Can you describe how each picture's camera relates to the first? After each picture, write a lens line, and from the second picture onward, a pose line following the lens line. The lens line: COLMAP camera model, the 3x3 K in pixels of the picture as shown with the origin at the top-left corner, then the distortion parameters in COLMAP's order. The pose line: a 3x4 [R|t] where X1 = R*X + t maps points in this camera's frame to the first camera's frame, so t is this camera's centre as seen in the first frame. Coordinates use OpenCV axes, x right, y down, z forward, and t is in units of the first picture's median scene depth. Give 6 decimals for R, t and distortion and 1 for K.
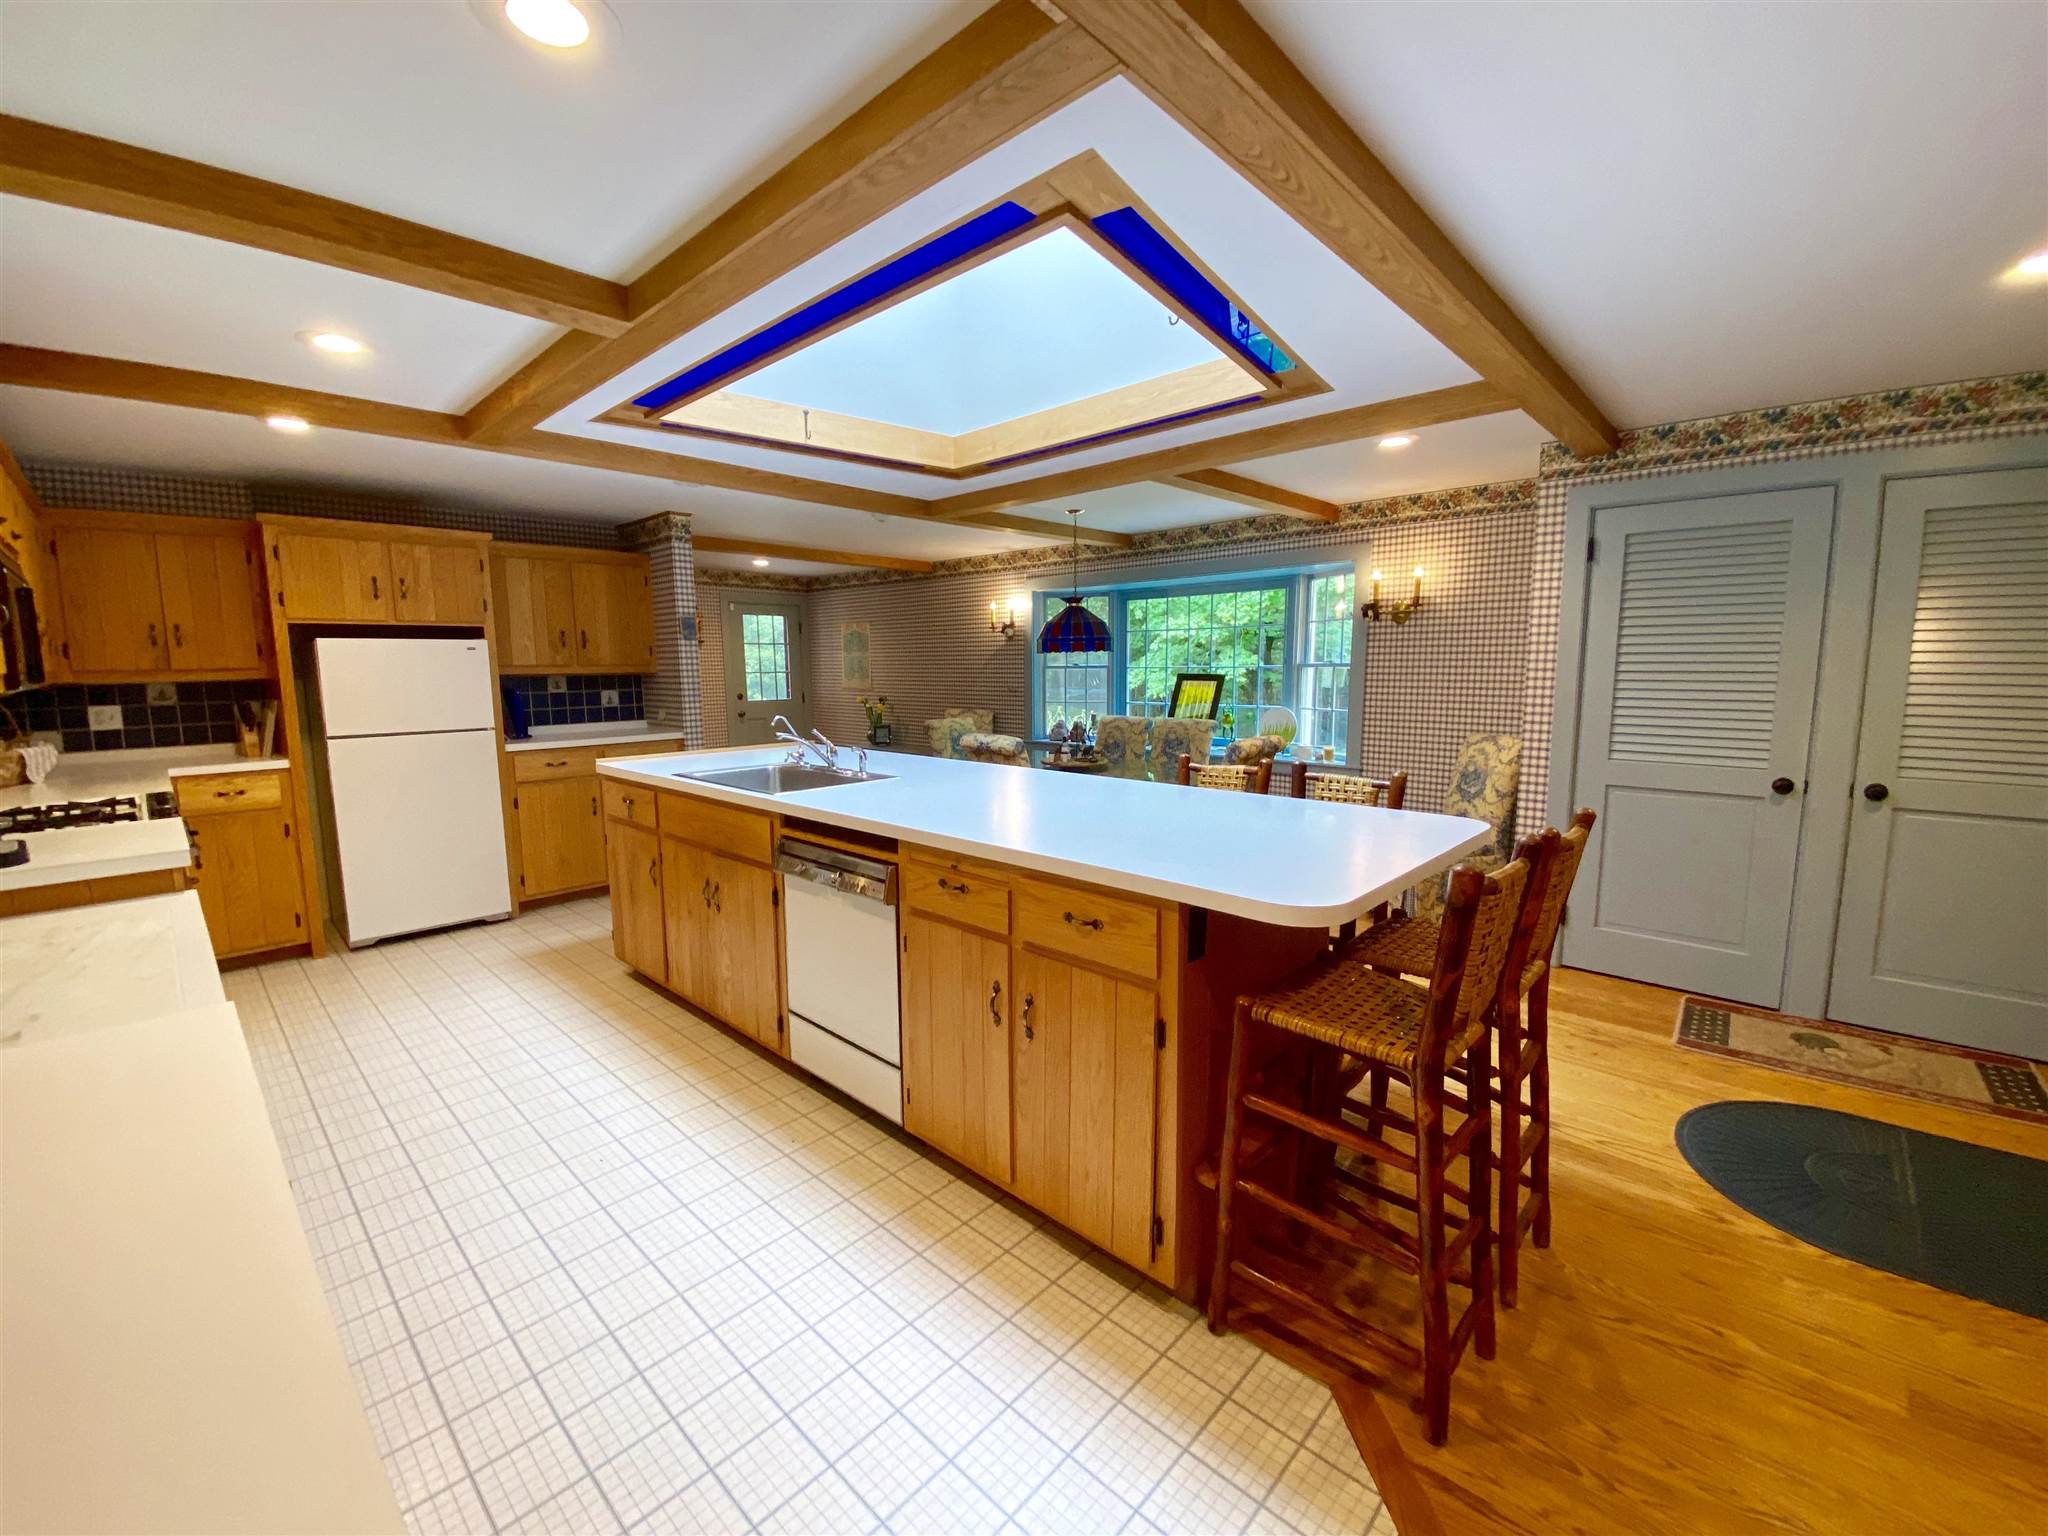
lens RADIAL K [[820.8, 0, 1013.3], [0, 820.8, 770.8], [0, 0, 1]] dist [0.041398, -0.033157]
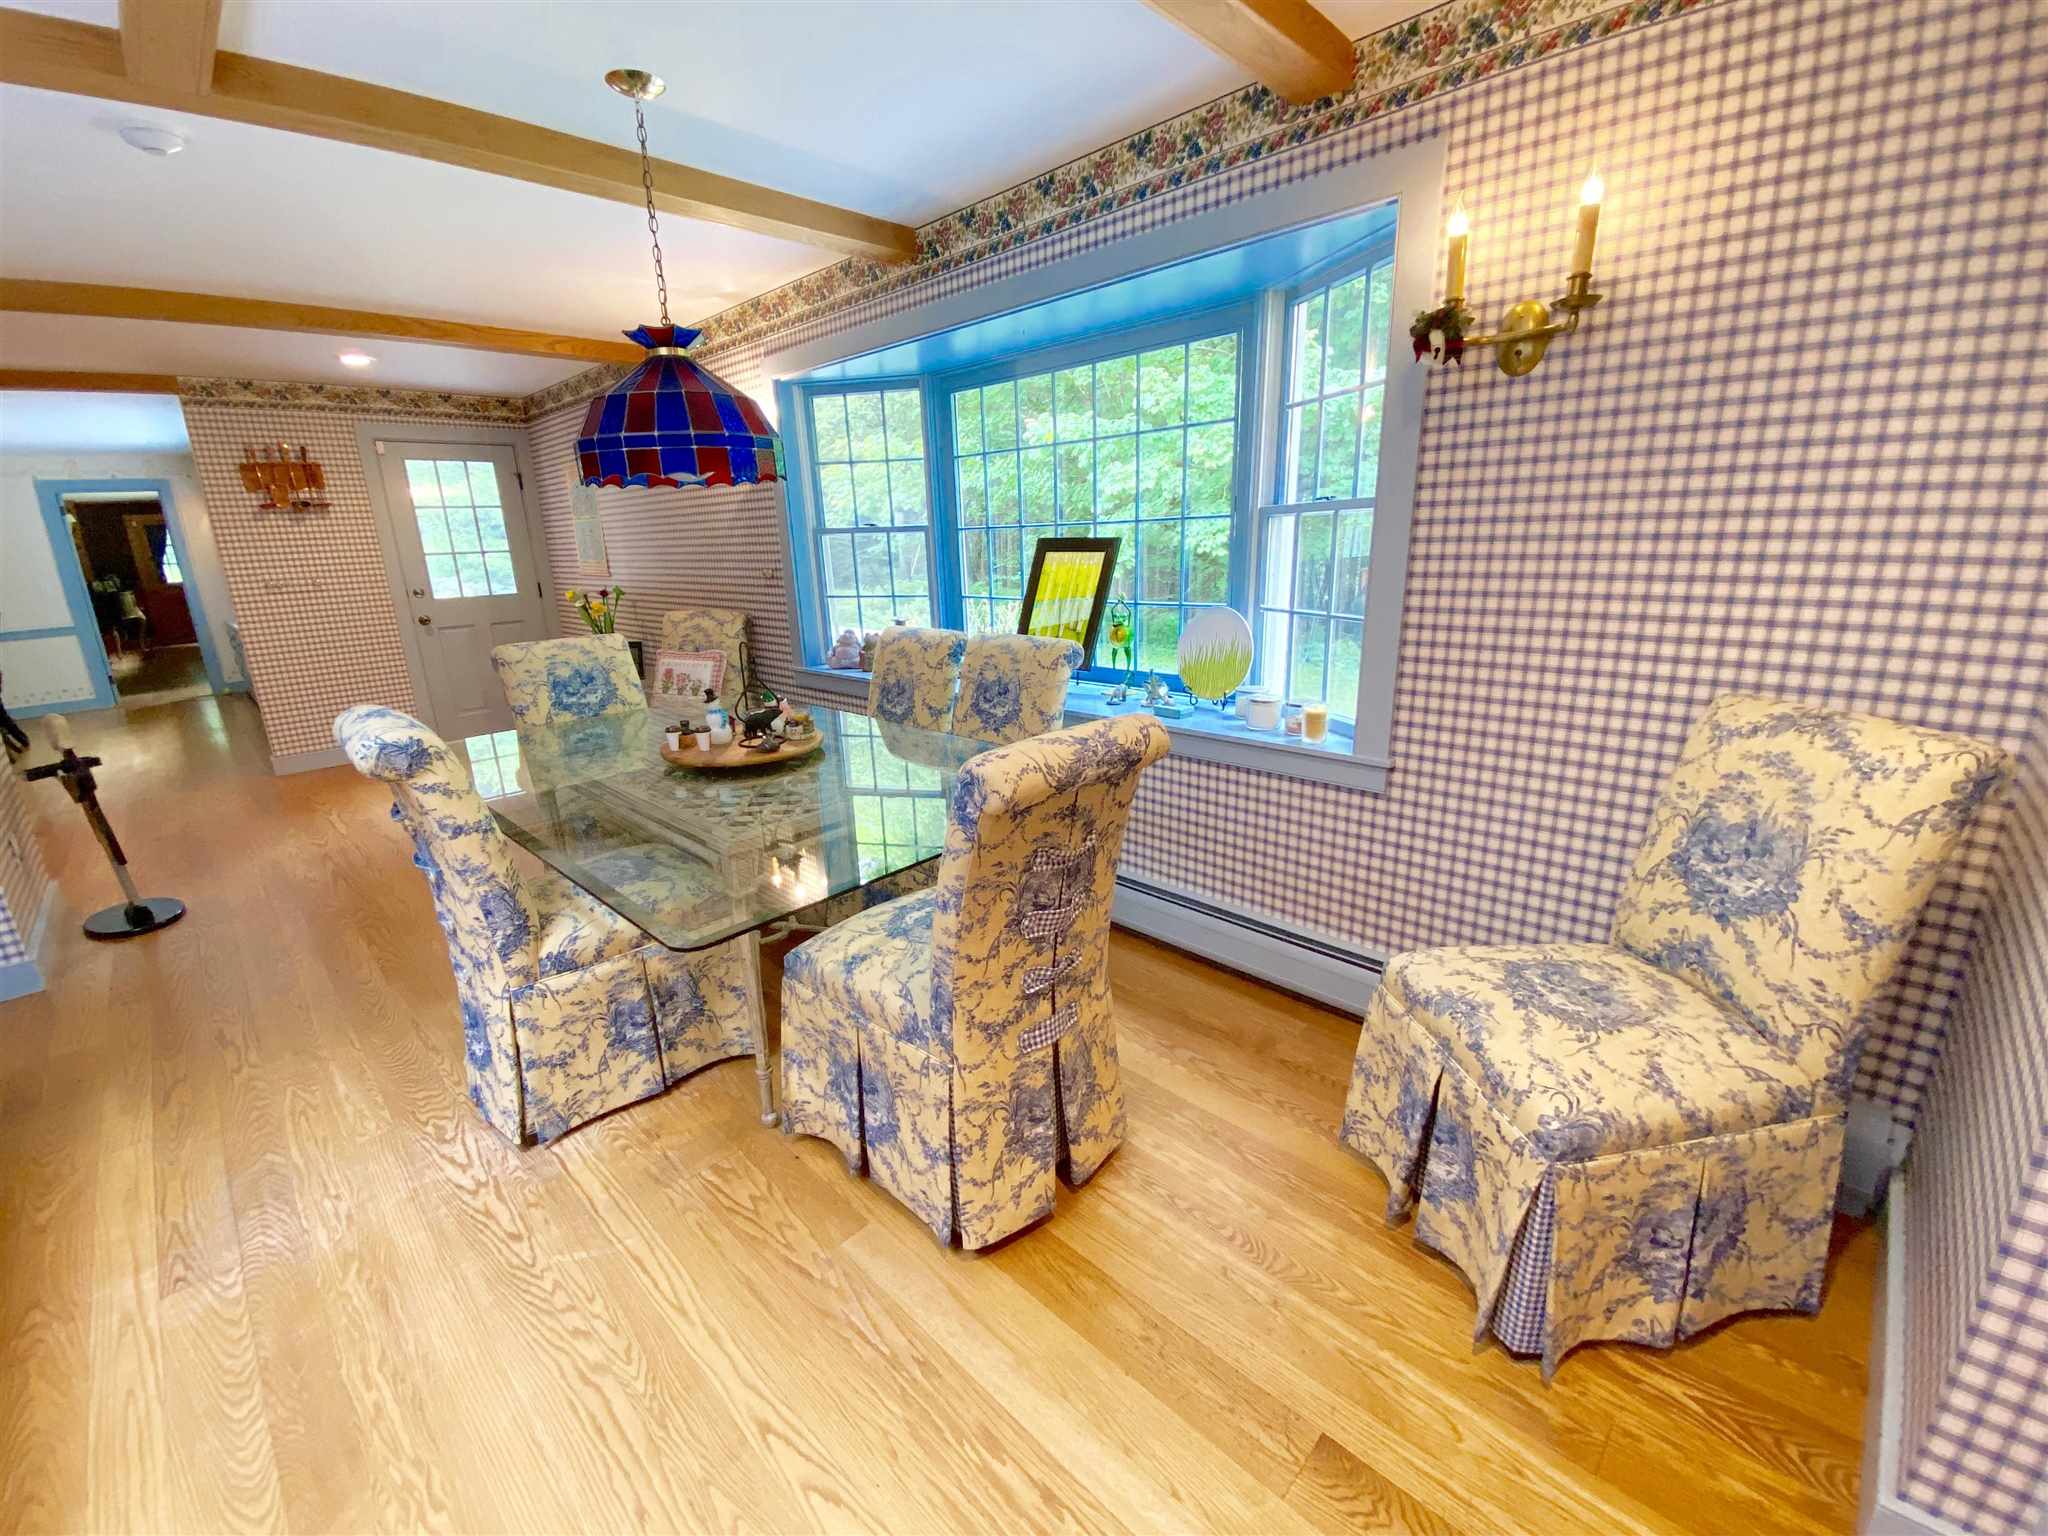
lens RADIAL K [[848.0, 0, 1024.0], [0, 848.0, 768.0], [0, 0, 1]] dist [0.000196, -0.005623]
pose [[0.999761, -0.015530, -0.015384, 0.253038], [0.017431, 0.991052, 0.132333, -0.061167], [0.013191, -0.132569, 0.991086, 0.601872]]
